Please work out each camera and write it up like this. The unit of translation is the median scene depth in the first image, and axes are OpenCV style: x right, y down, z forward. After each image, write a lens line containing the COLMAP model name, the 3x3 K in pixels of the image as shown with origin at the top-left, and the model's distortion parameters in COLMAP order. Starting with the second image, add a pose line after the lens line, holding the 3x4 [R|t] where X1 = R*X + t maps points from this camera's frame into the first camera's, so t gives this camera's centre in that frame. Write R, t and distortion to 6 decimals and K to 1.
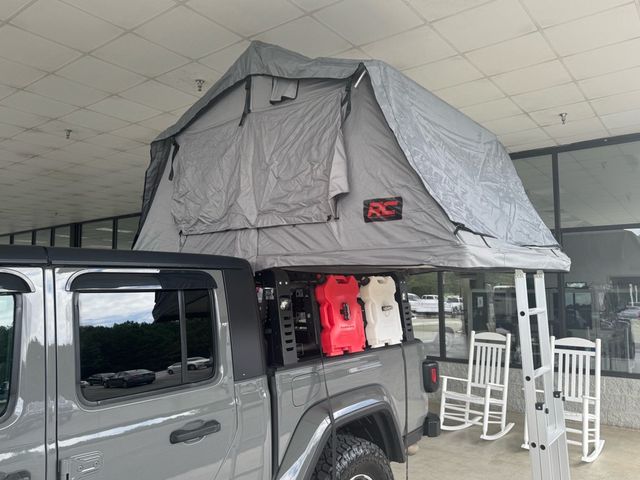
lens RADIAL K [[503.2, 0, 320.0], [0, 503.2, 240.0], [0, 0, 1]] dist [0.070206, -0.003465]
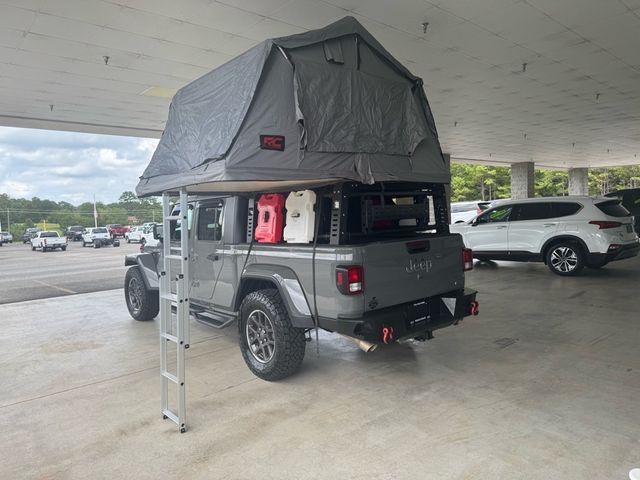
lens RADIAL K [[453.7, 0, 320.0], [0, 453.7, 240.0], [0, 0, 1]] dist [0.057524, -0.069997]
pose [[-0.200388, 0.066946, -0.977427, 1.478159], [0.132656, 0.990329, 0.040633, 0.185675], [0.970694, -0.121519, -0.207331, 1.513014]]
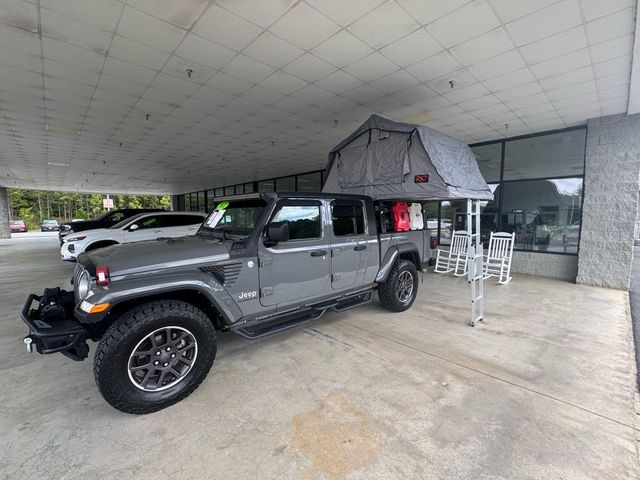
lens RADIAL K [[285.8, 0, 320.0], [0, 285.8, 240.0], [0, 0, 1]] dist [-0.001176, 0.000180]
pose [[0.987077, 0.012978, -0.159722, -0.147938], [0.016110, 0.983630, 0.179480, -0.013352], [0.159437, -0.179734, 0.970709, -0.610661]]
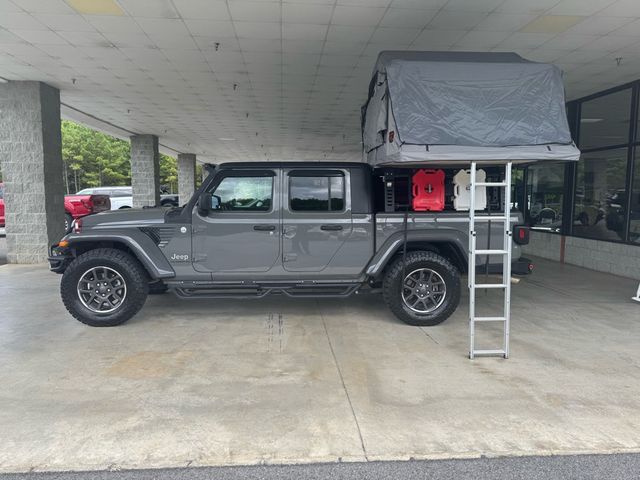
lens RADIAL K [[453.7, 0, 320.0], [0, 453.7, 240.0], [0, 0, 1]] dist [0.057524, -0.069997]
pose [[0.662422, 0.077922, -0.745067, 1.100679], [0.062308, 0.985398, 0.158453, 0.037079], [0.746535, -0.151387, 0.647895, -0.449330]]
